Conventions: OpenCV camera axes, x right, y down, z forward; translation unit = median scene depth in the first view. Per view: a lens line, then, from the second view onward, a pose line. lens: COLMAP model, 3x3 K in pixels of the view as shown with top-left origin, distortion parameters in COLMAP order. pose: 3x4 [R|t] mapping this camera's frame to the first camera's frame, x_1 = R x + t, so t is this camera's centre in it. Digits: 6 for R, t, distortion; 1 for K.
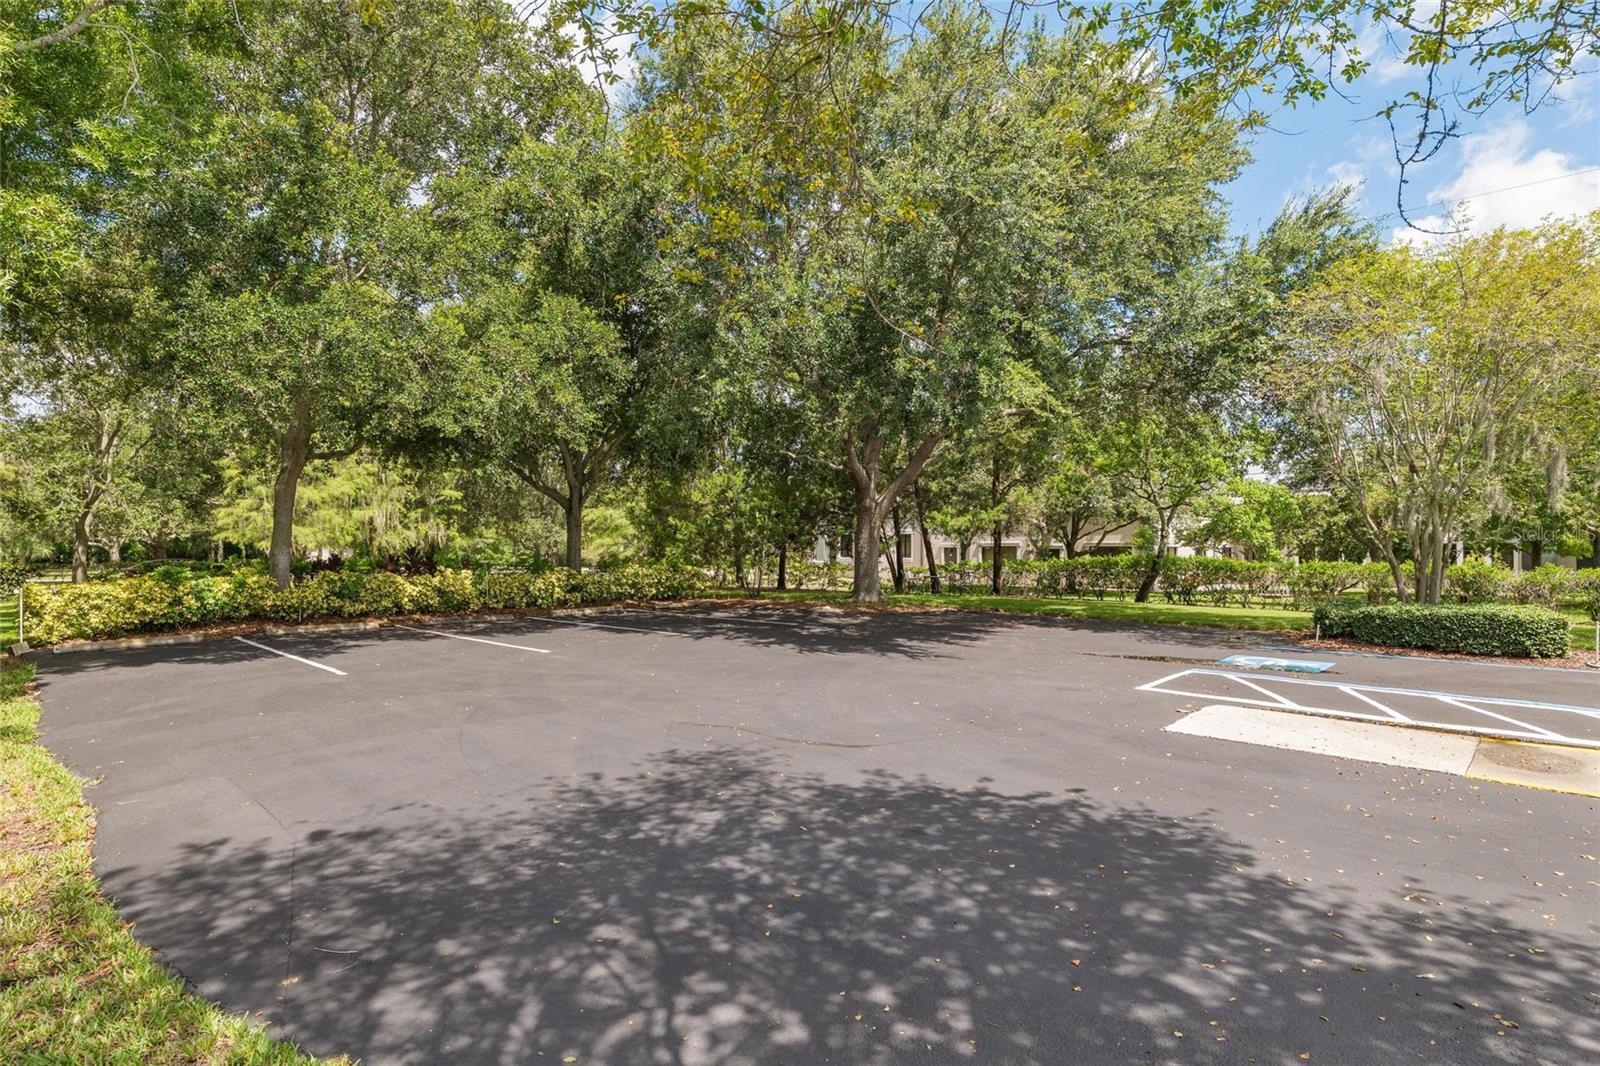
lens RADIAL K [[869.0, 0, 825.6], [0, 869.0, 542.9], [0, 0, 1]] dist [-0.000511, -0.000789]
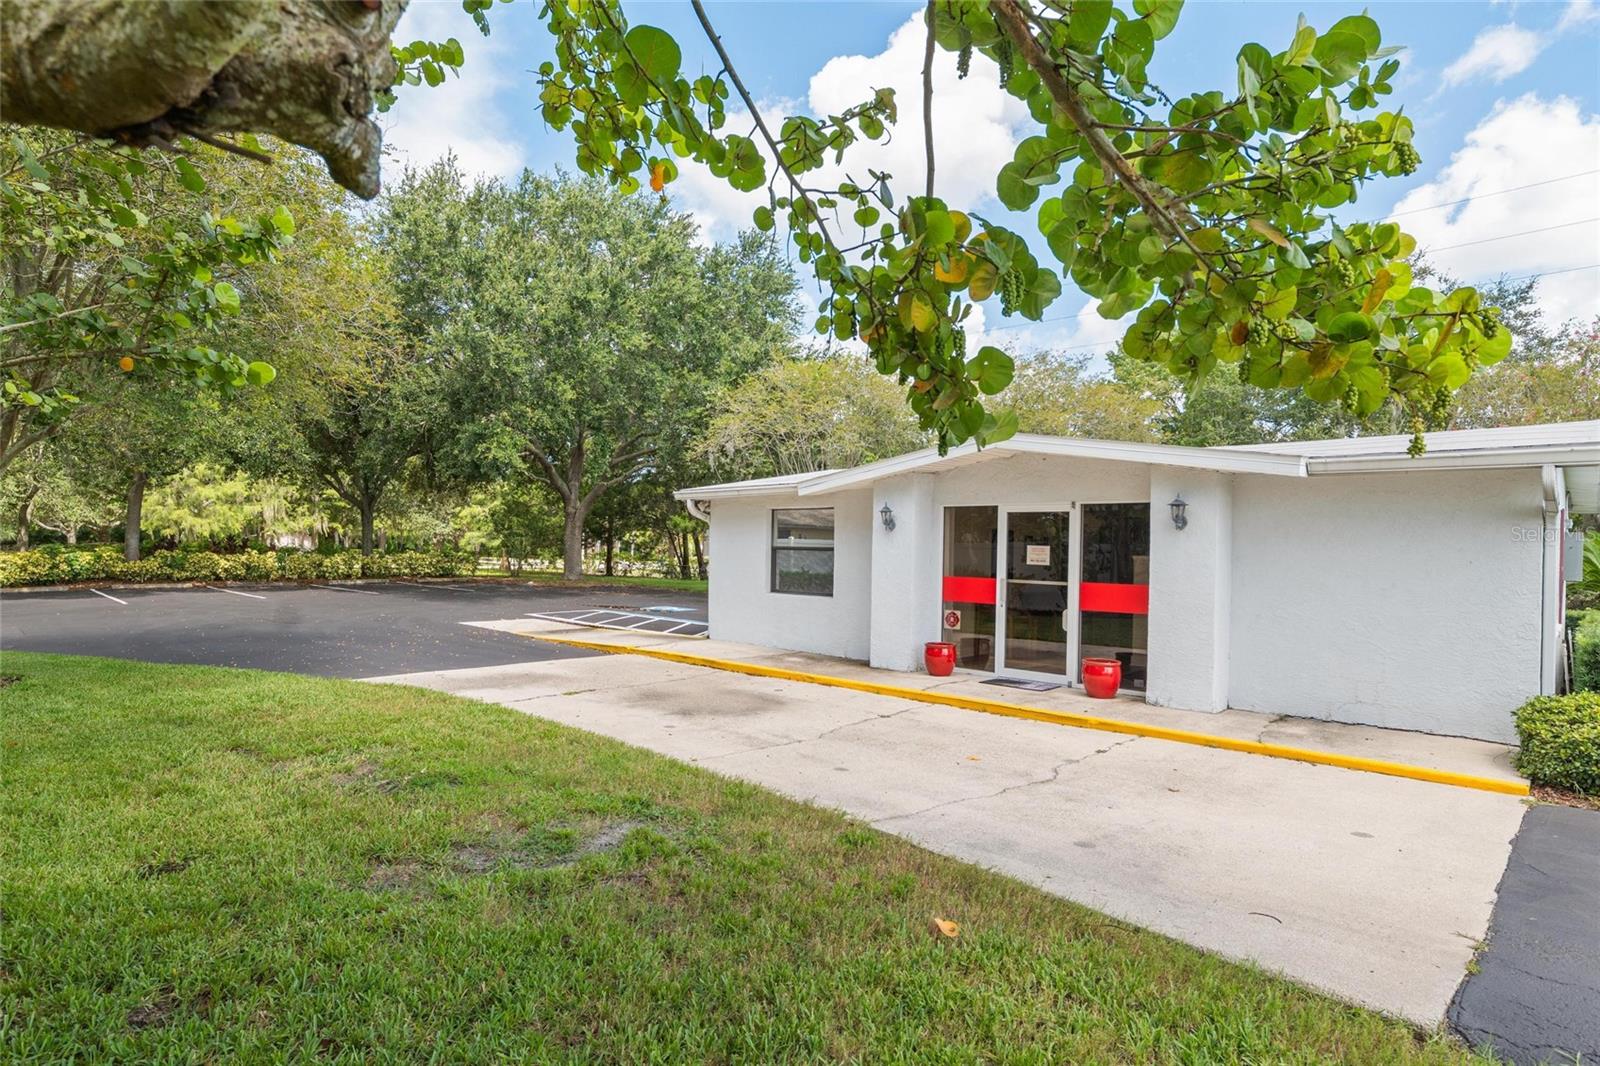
lens RADIAL K [[869.0, 0, 825.6], [0, 869.0, 542.9], [0, 0, 1]] dist [-0.000511, -0.000789]
pose [[0.999778, 0.018565, 0.009945, 0.533336], [-0.018603, 0.999820, 0.003721, -0.007109], [-0.009874, -0.003905, 0.999944, -0.499345]]
